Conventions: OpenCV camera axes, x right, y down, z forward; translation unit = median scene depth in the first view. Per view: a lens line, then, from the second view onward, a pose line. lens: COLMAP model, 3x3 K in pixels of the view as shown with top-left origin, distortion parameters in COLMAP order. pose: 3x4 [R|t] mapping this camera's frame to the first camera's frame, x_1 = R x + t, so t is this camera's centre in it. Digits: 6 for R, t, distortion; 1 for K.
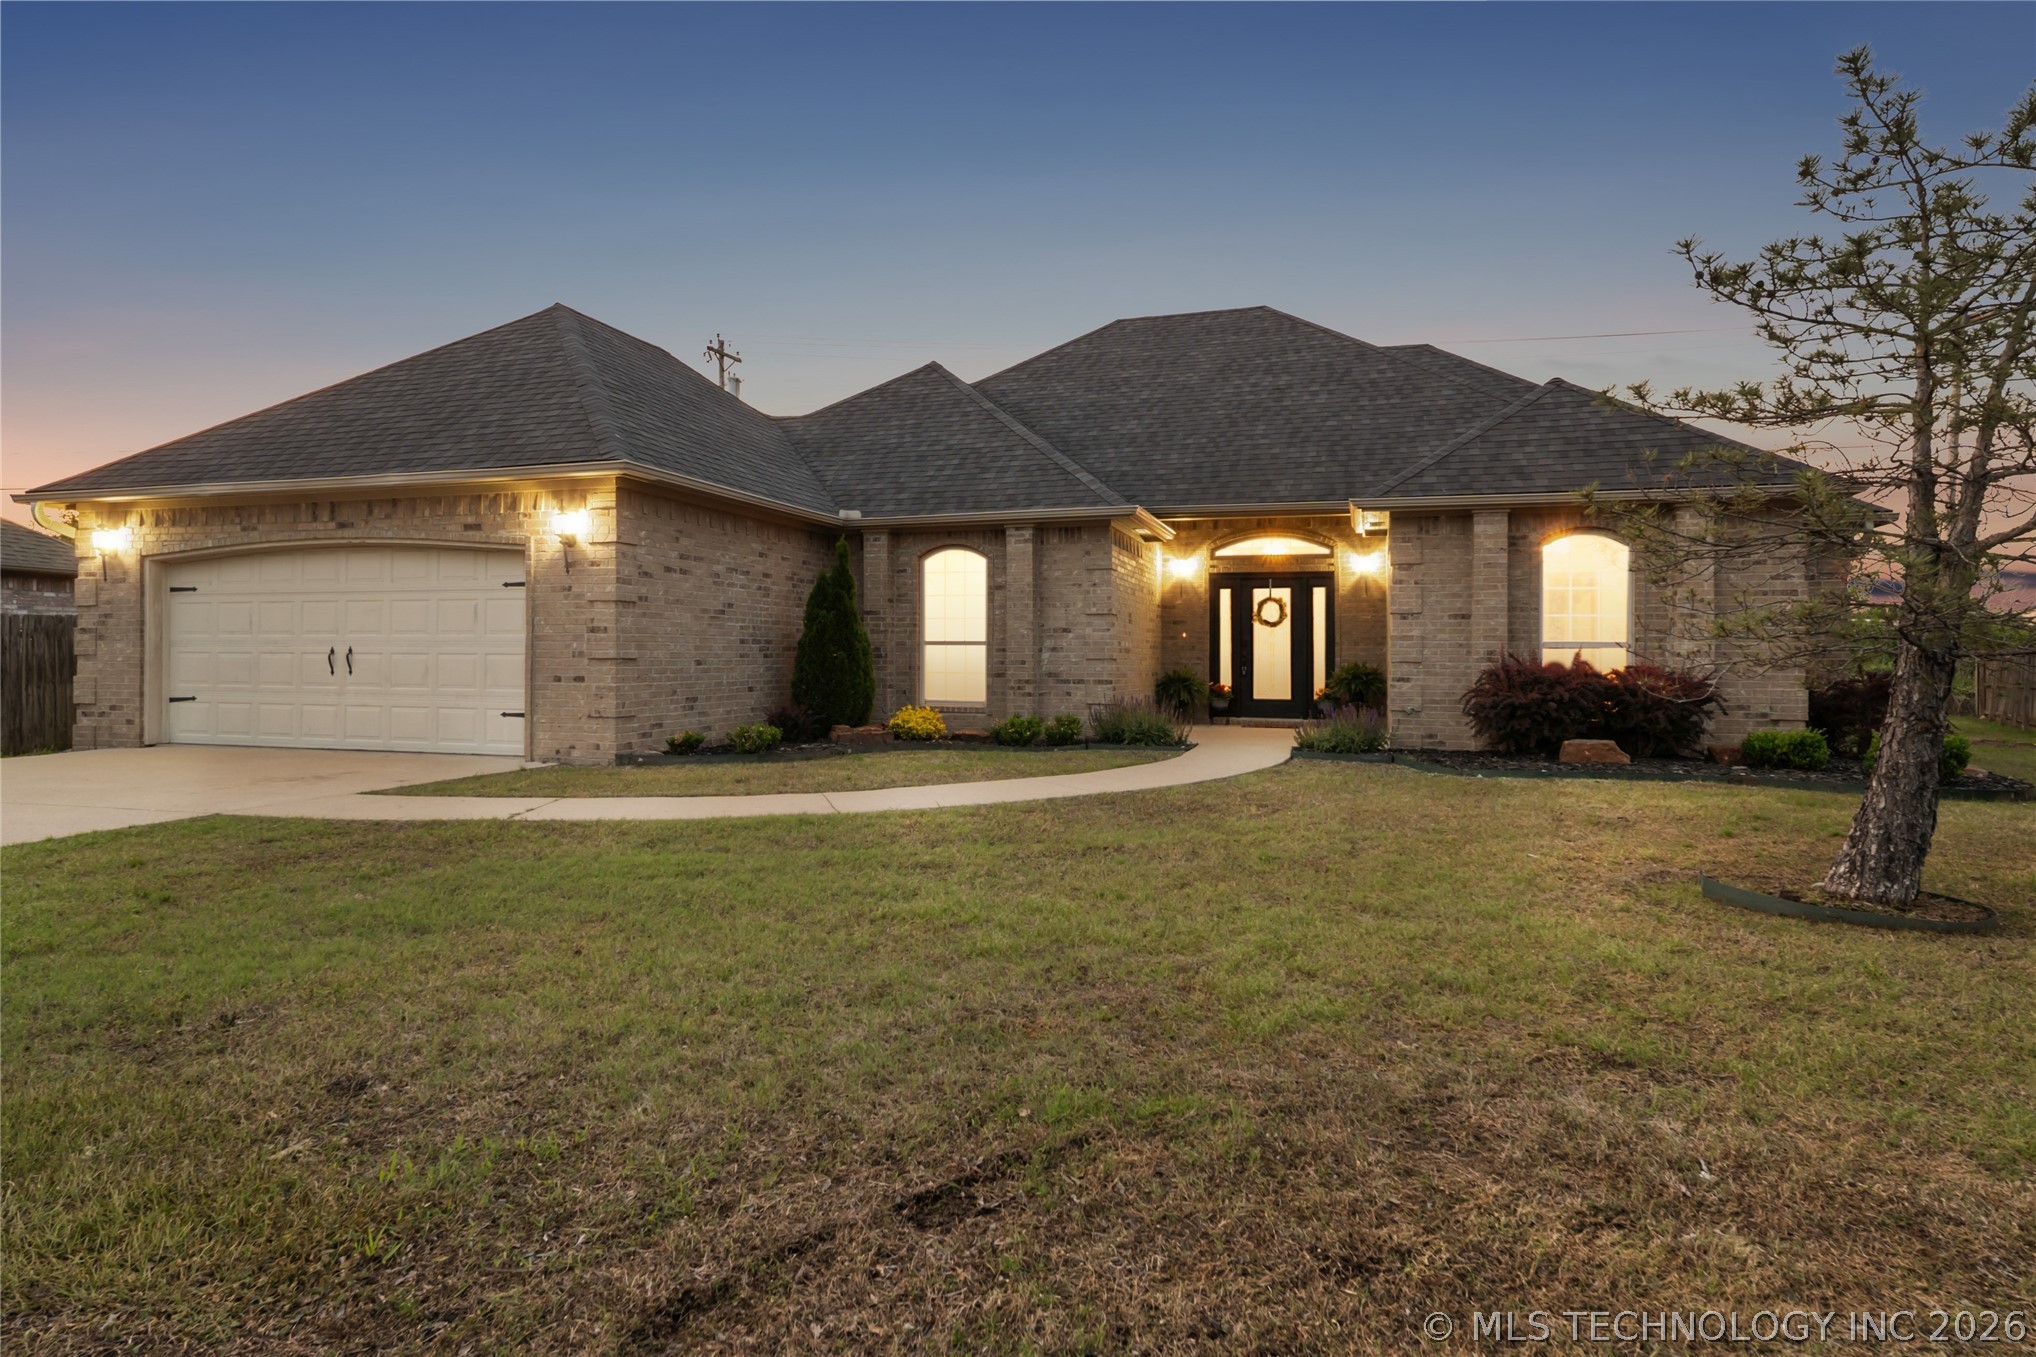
lens RADIAL K [[1125.8, 0, 1018.0], [0, 1125.8, 678.5], [0, 0, 1]] dist [0.001460, 0.000507]
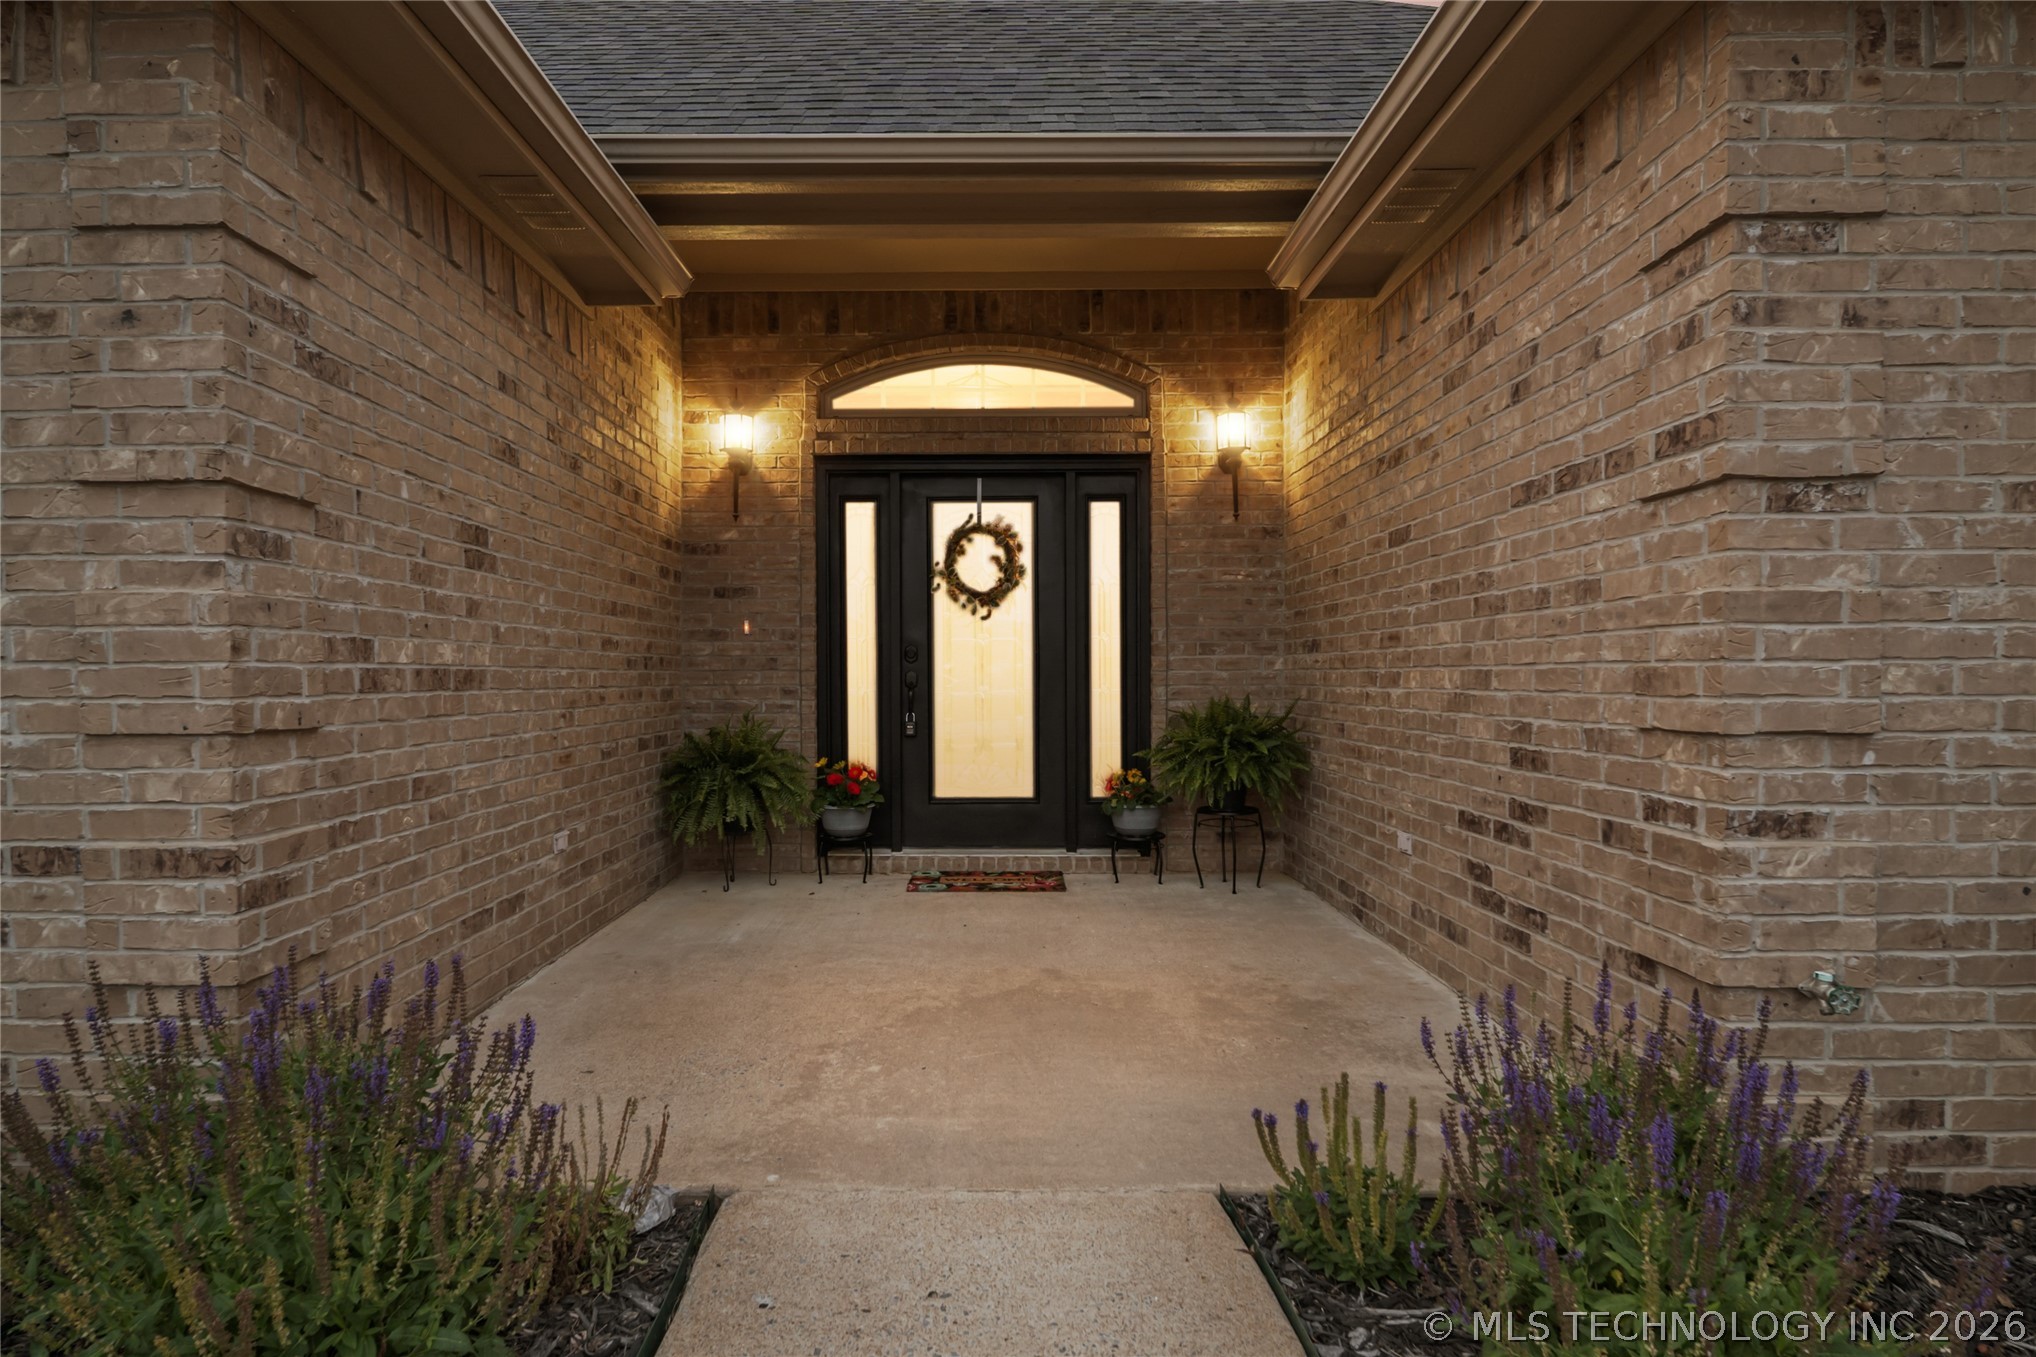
lens RADIAL K [[1125.8, 0, 1018.0], [0, 1125.8, 678.5], [0, 0, 1]] dist [0.001460, 0.000507]
pose [[0.947996, -0.012852, 0.318023, 0.119956], [0.016340, 0.999832, -0.008301, -0.018653], [-0.317862, 0.013066, 0.948047, 0.654290]]
